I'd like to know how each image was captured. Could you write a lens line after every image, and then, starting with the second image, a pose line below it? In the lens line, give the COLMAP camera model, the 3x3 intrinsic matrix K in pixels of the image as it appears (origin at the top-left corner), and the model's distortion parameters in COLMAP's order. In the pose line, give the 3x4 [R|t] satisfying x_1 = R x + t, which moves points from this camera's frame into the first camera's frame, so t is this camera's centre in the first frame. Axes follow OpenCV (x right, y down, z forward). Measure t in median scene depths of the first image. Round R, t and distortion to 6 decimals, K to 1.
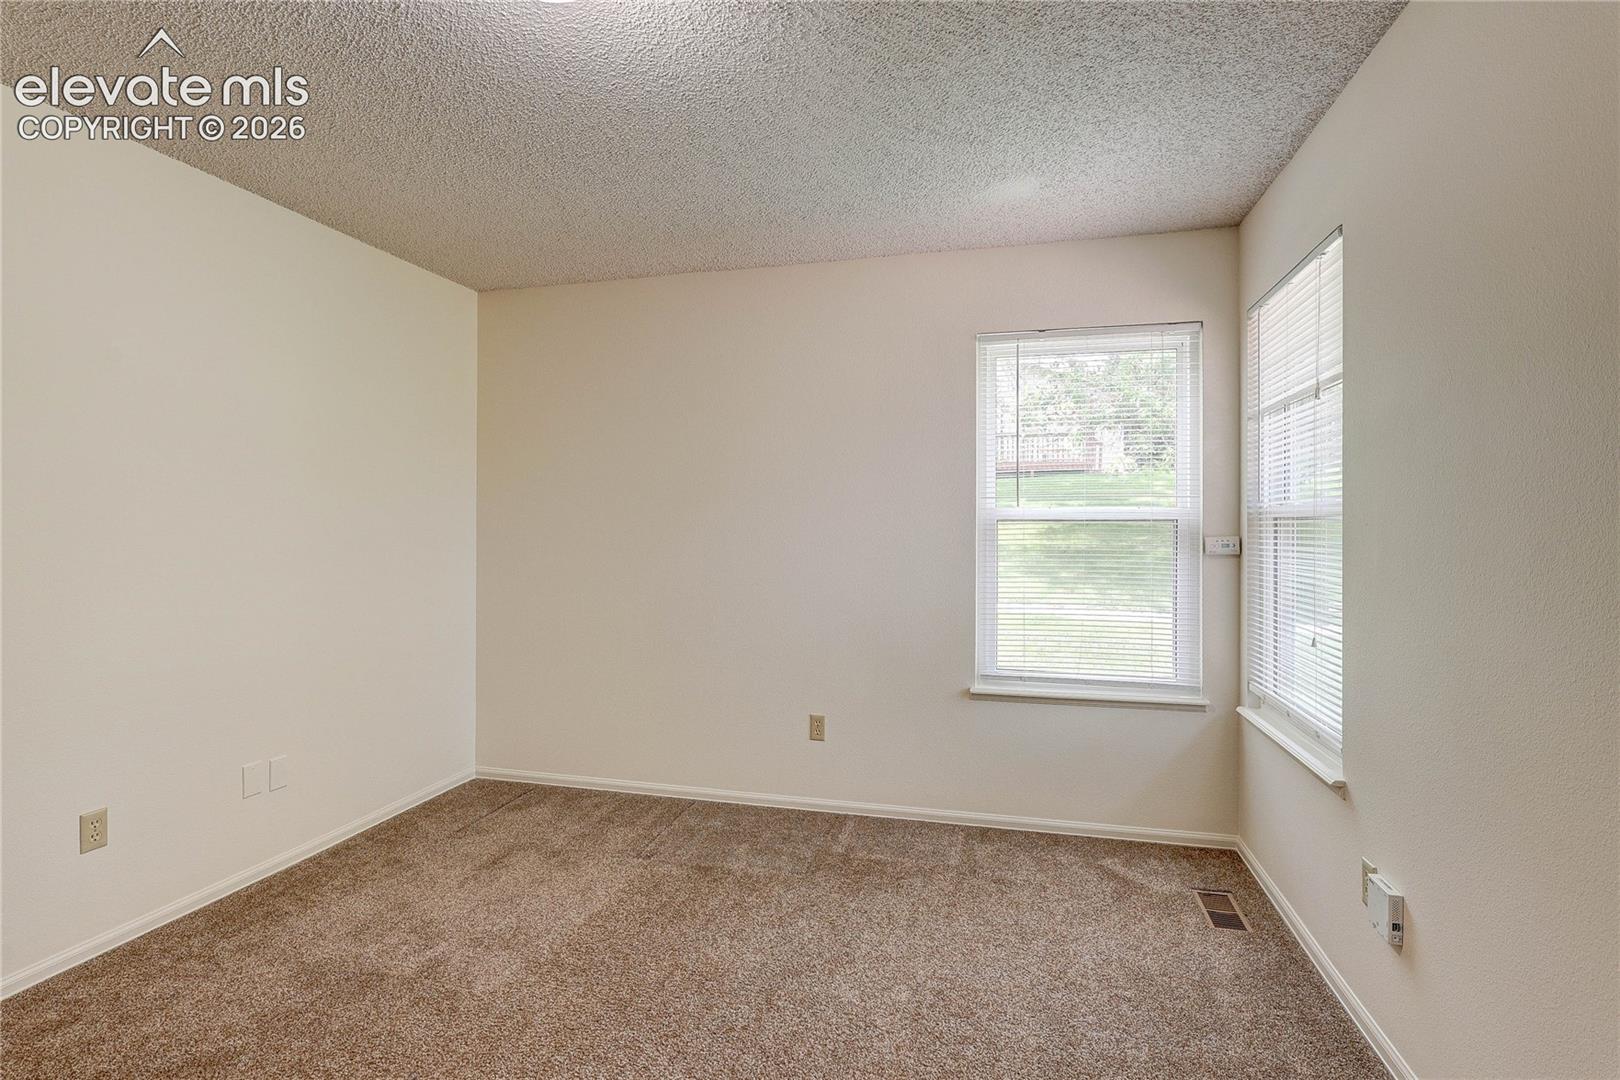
lens RADIAL K [[763.2, 0, 815.7], [0, 763.2, 539.7], [0, 0, 1]] dist [-0.000873, -0.000132]
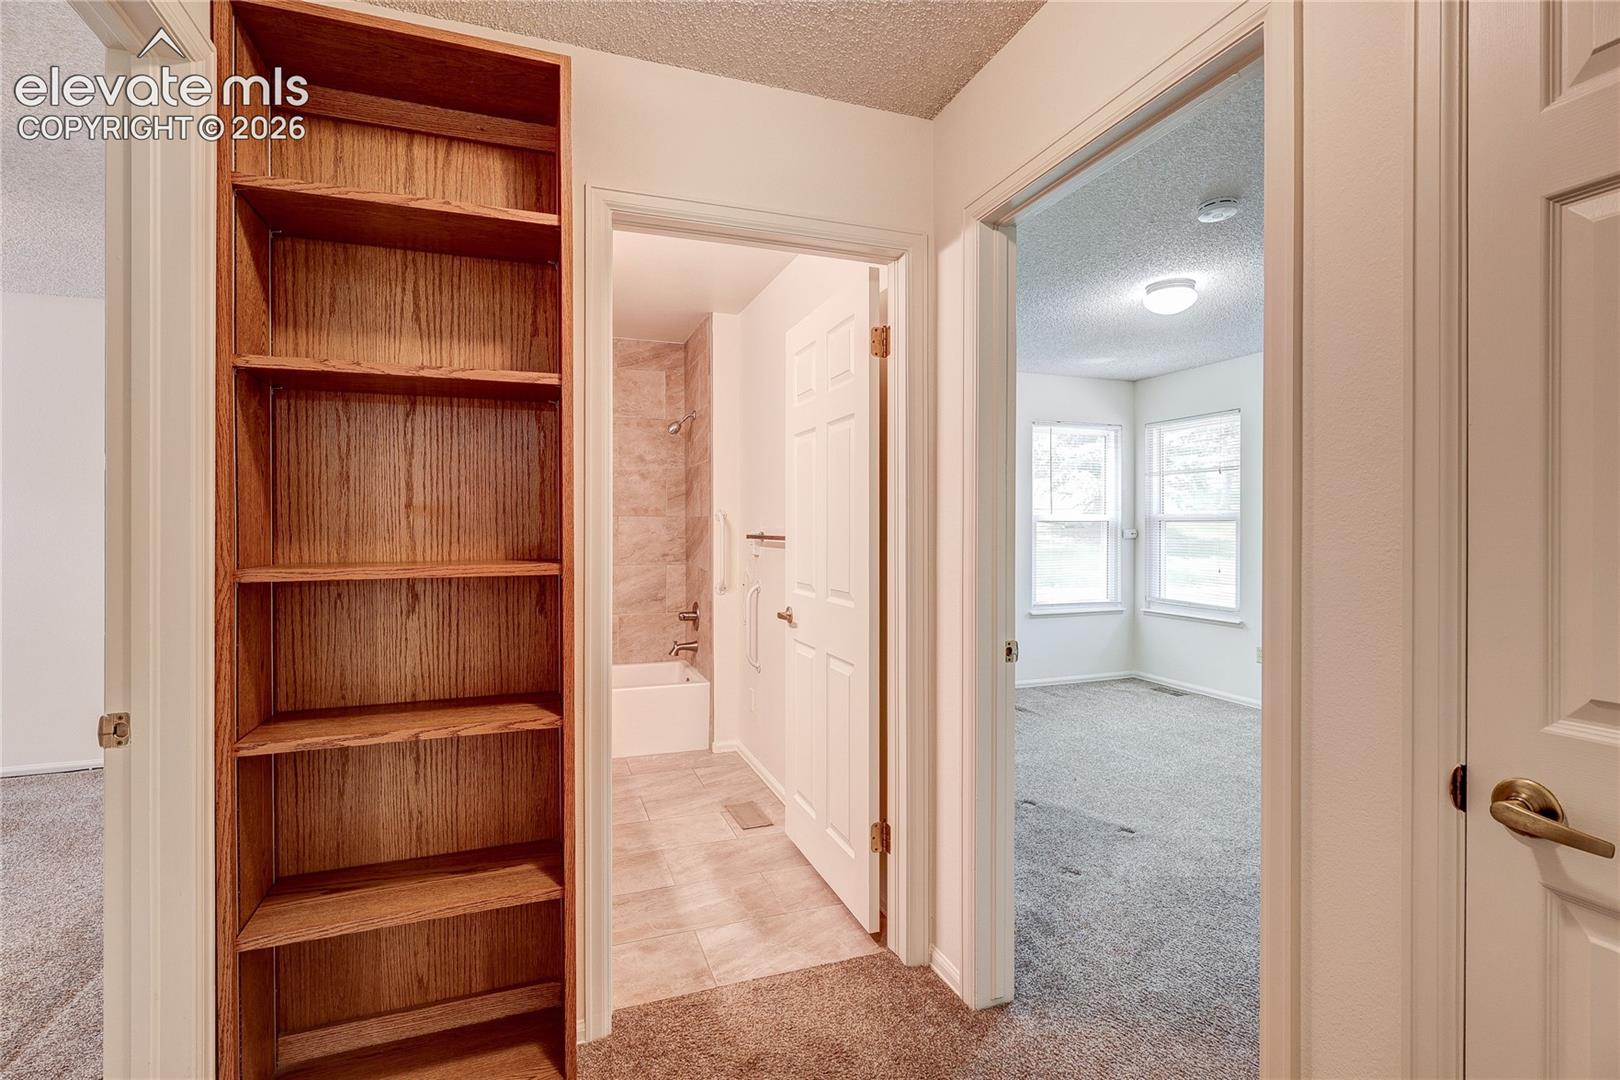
lens RADIAL K [[763.2, 0, 815.7], [0, 763.2, 539.7], [0, 0, 1]] dist [-0.000873, -0.000132]
pose [[0.820136, -0.014515, 0.571984, -1.351652], [0.005777, 0.999837, 0.017090, -0.016661], [-0.572139, -0.010712, 0.820086, -0.223303]]
